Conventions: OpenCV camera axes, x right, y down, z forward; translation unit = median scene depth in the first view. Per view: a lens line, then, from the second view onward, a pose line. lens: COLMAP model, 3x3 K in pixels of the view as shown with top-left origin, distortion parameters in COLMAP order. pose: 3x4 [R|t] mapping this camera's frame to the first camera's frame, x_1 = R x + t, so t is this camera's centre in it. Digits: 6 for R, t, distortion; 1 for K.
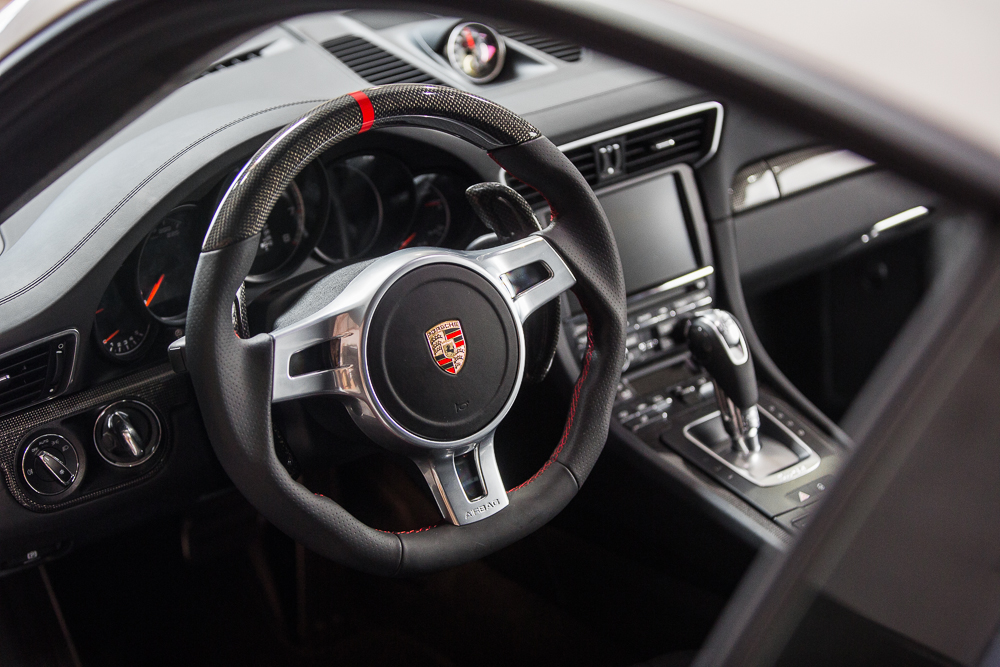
lens RADIAL K [[2227.8, 0, 500.0], [0, 2227.8, 333.5], [0, 0, 1]] dist [-0.202998, -0.144814]
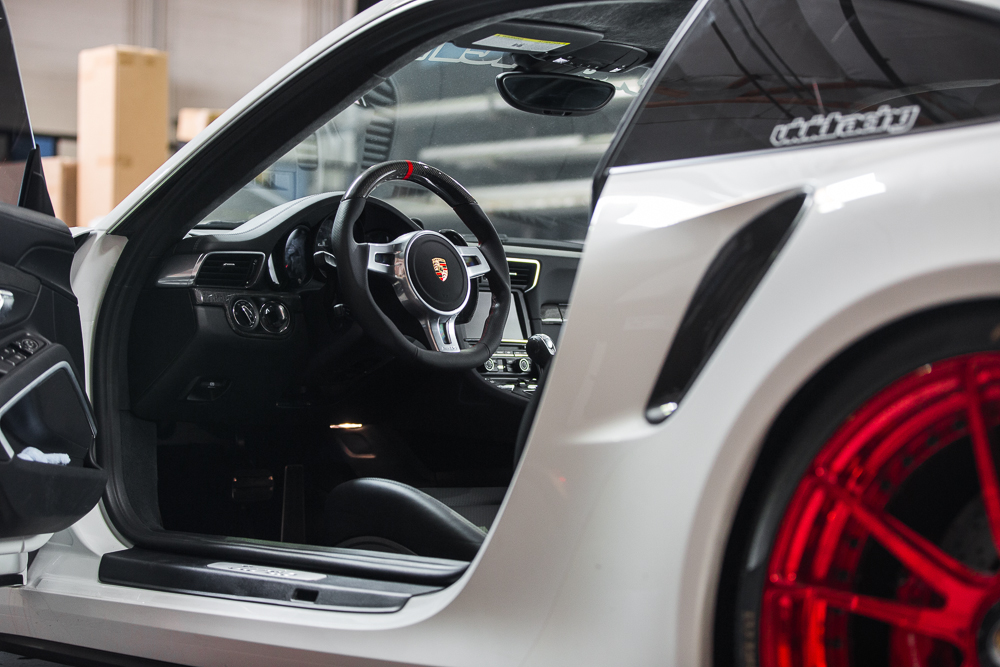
lens RADIAL K [[2227.8, 0, 500.0], [0, 2227.8, 333.5], [0, 0, 1]] dist [-0.202998, -0.144814]
pose [[0.980539, 0.099004, 0.169536, -0.322324], [-0.018624, 0.906552, -0.421682, 0.960038], [-0.195441, 0.410318, 0.890753, -0.912721]]
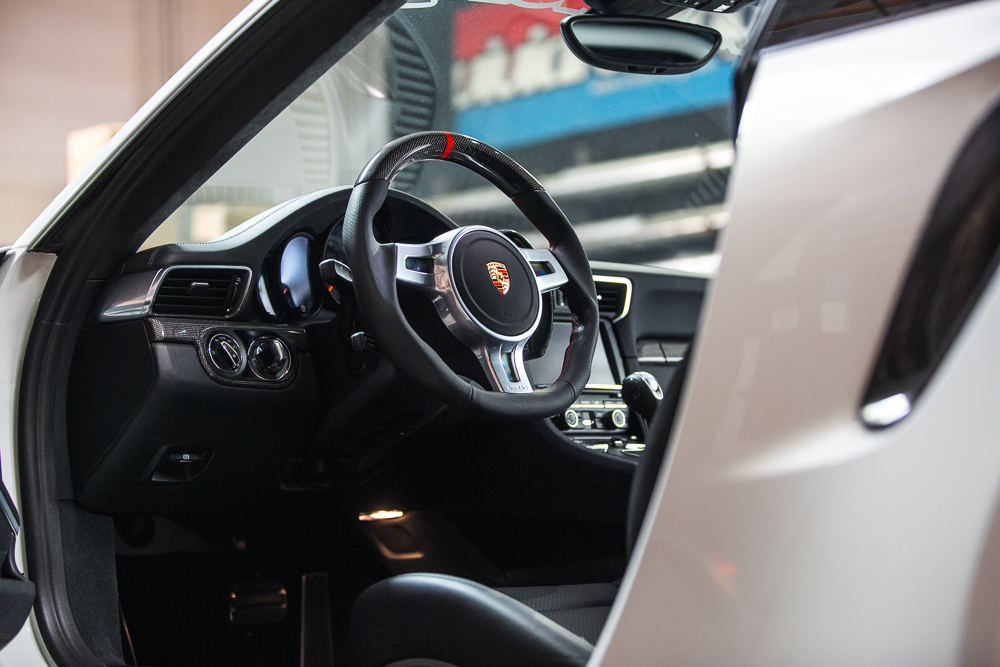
lens RADIAL K [[2227.8, 0, 500.0], [0, 2227.8, 333.5], [0, 0, 1]] dist [-0.202998, -0.144814]
pose [[0.988127, 0.056645, 0.142818, -0.235984], [0.018708, 0.878278, -0.477784, 0.761554], [-0.152498, 0.474783, 0.866790, -0.319688]]
